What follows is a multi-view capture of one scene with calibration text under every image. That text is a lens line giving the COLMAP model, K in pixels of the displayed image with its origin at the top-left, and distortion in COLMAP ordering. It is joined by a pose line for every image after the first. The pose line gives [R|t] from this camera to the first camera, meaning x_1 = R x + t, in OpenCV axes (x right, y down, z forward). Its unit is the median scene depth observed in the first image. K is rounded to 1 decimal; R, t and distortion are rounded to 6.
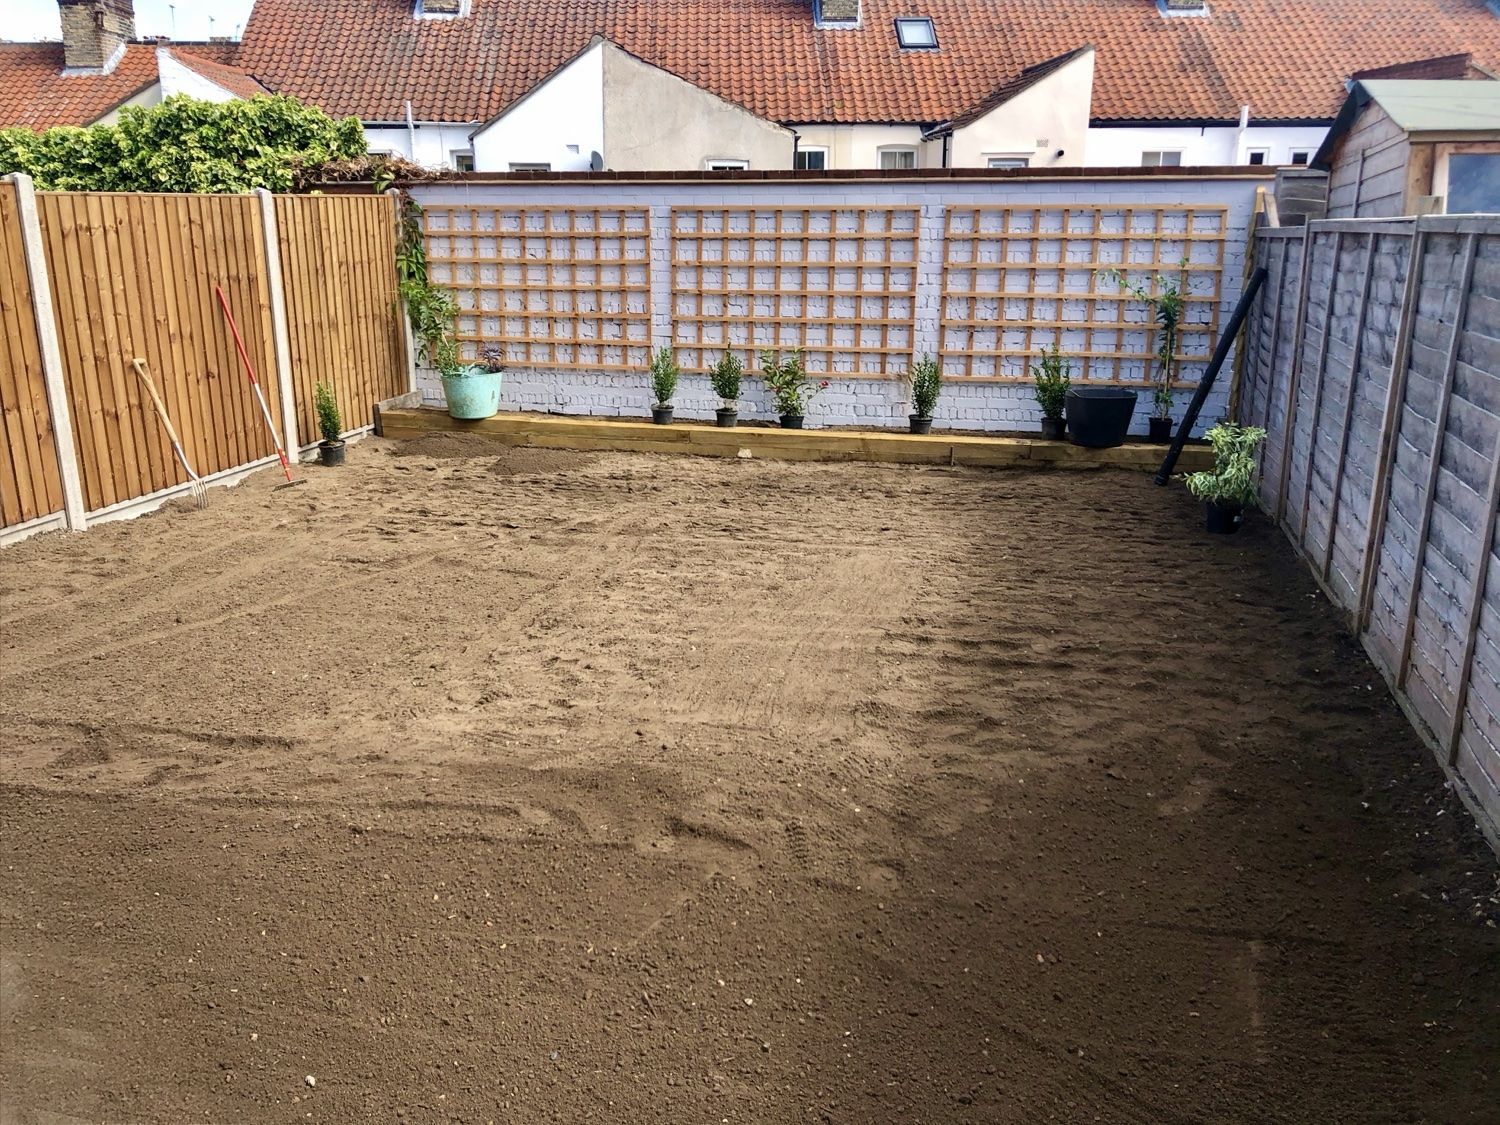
lens RADIAL K [[1194.5, 0, 750.0], [0, 1194.5, 562.5], [0, 0, 1]] dist [0.006951, -0.013503]
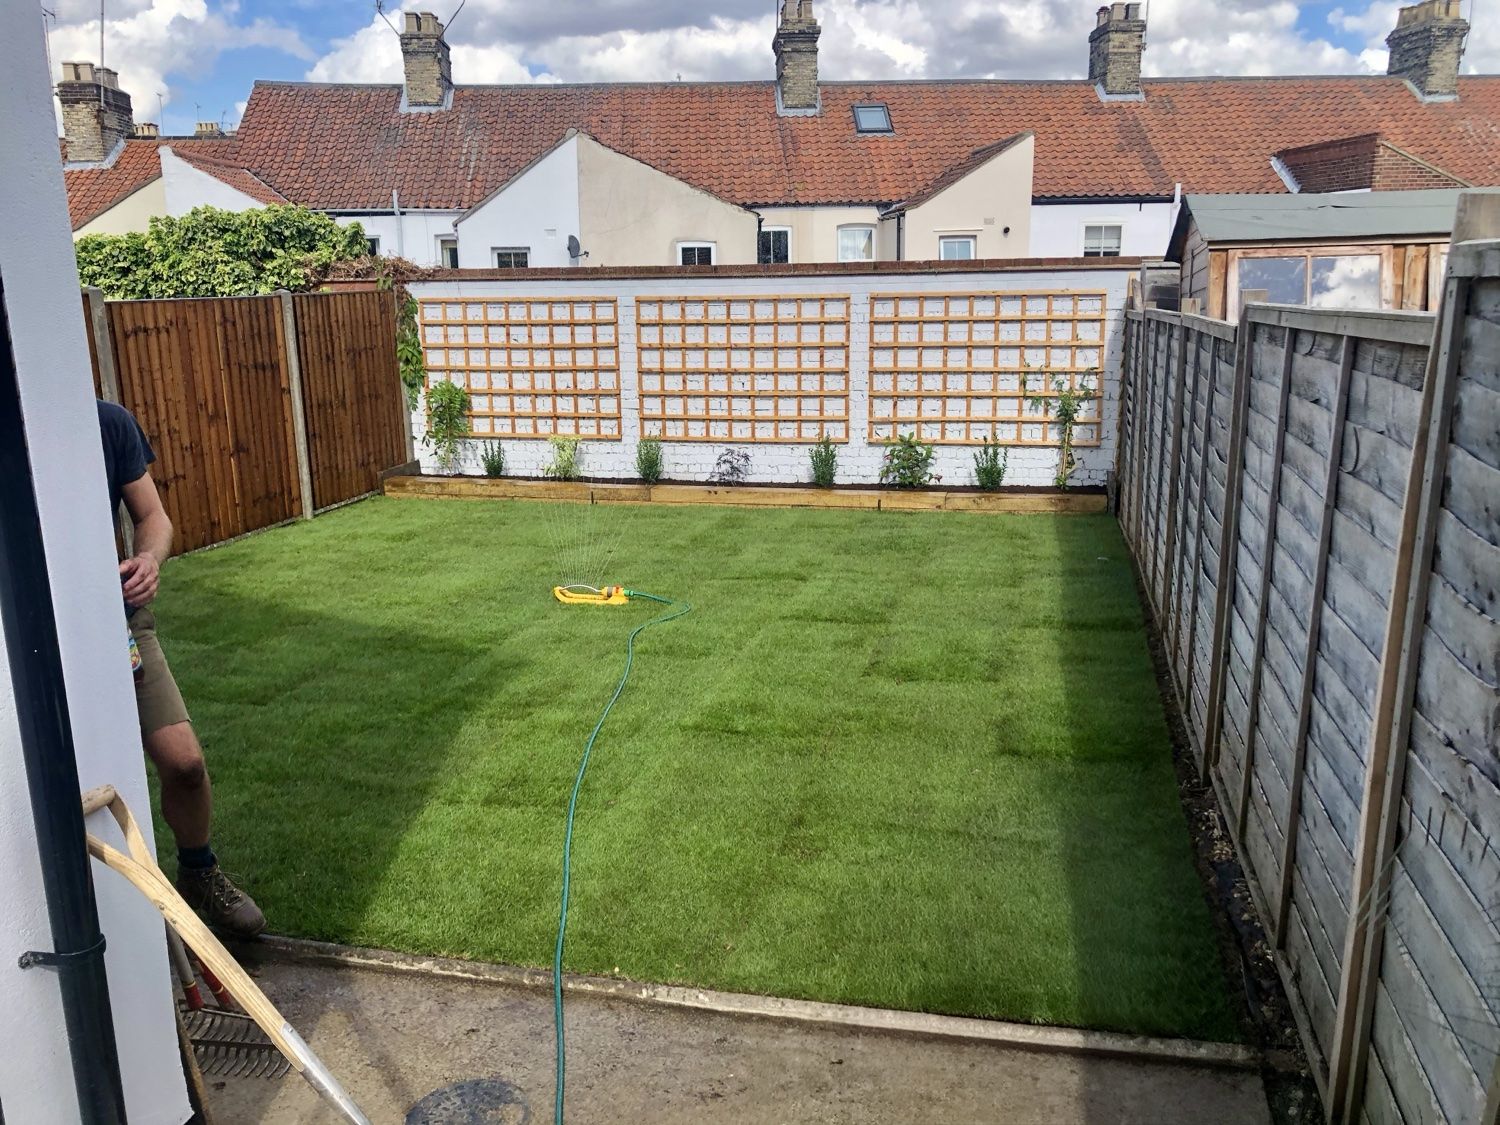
lens RADIAL K [[1179.0, 0, 750.0], [0, 1179.0, 562.5], [0, 0, 1]] dist [0.056538, -0.161909]
pose [[0.999686, -0.020059, 0.015012, 0.020137], [0.020816, 0.998426, -0.052084, 0.018880], [-0.013943, 0.052380, 0.998530, -0.120328]]
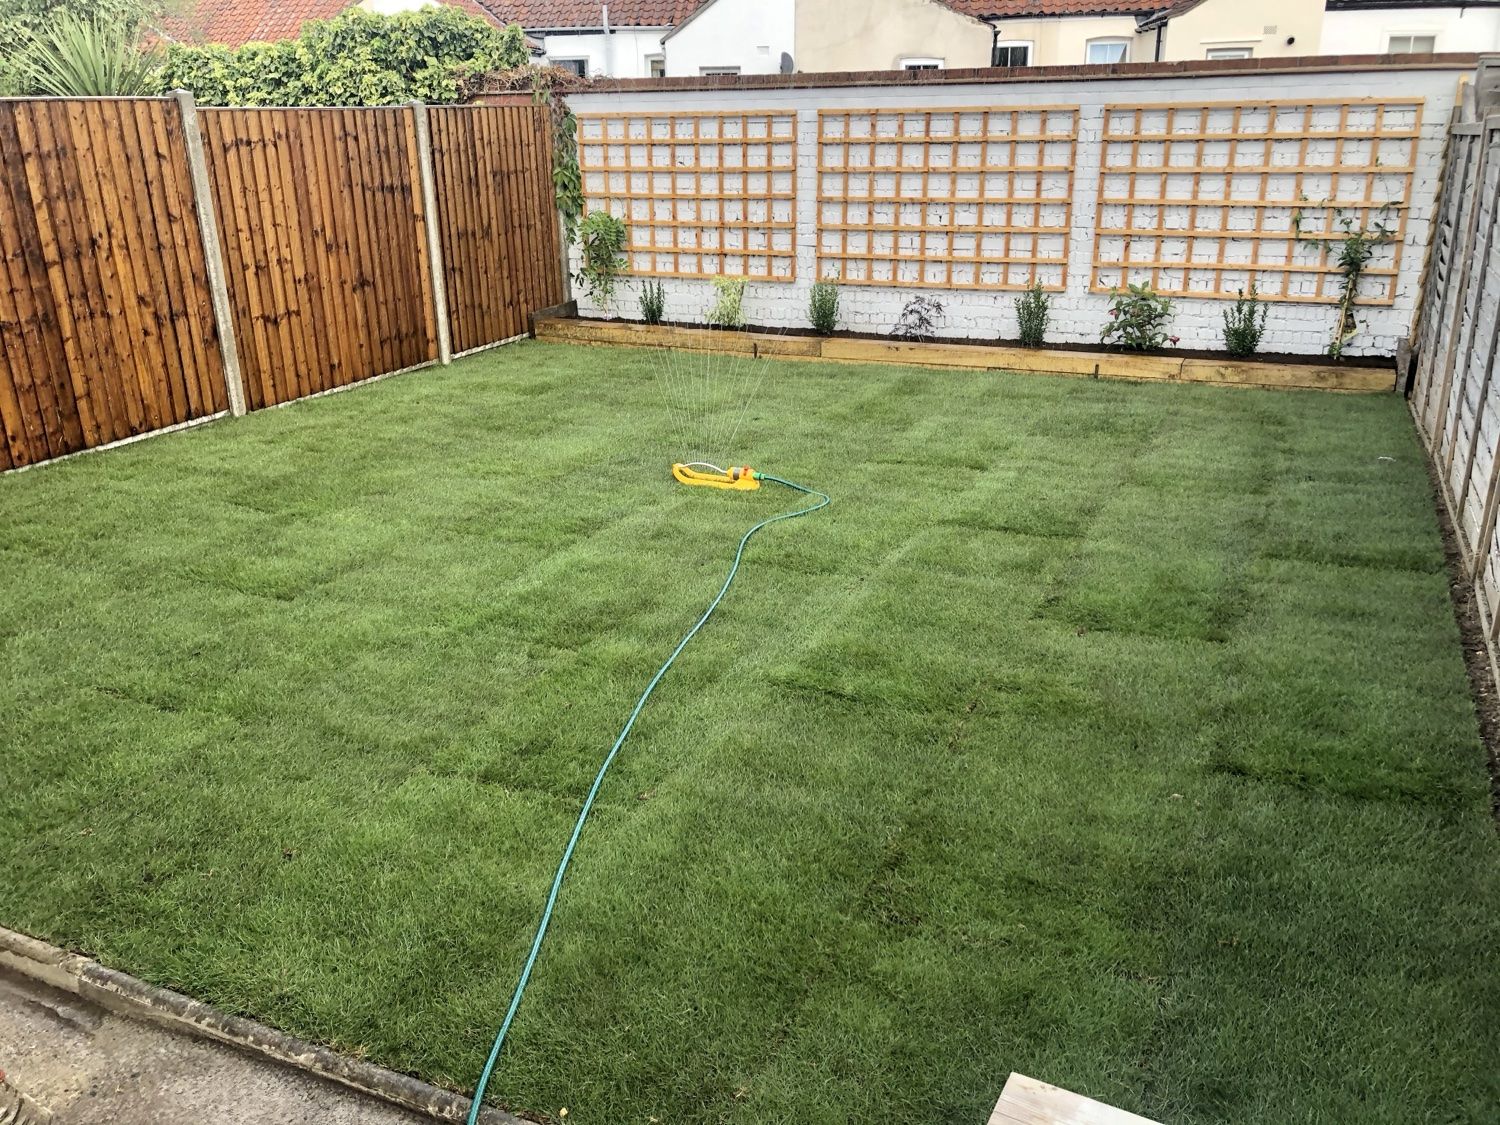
lens RADIAL K [[1194.5, 0, 750.0], [0, 1194.5, 562.5], [0, 0, 1]] dist [0.006951, -0.013503]
pose [[0.985792, 0.043007, -0.162373, 0.048714], [-0.031001, 0.996644, 0.075763, -0.002260], [0.165087, -0.069653, 0.983816, 0.006235]]
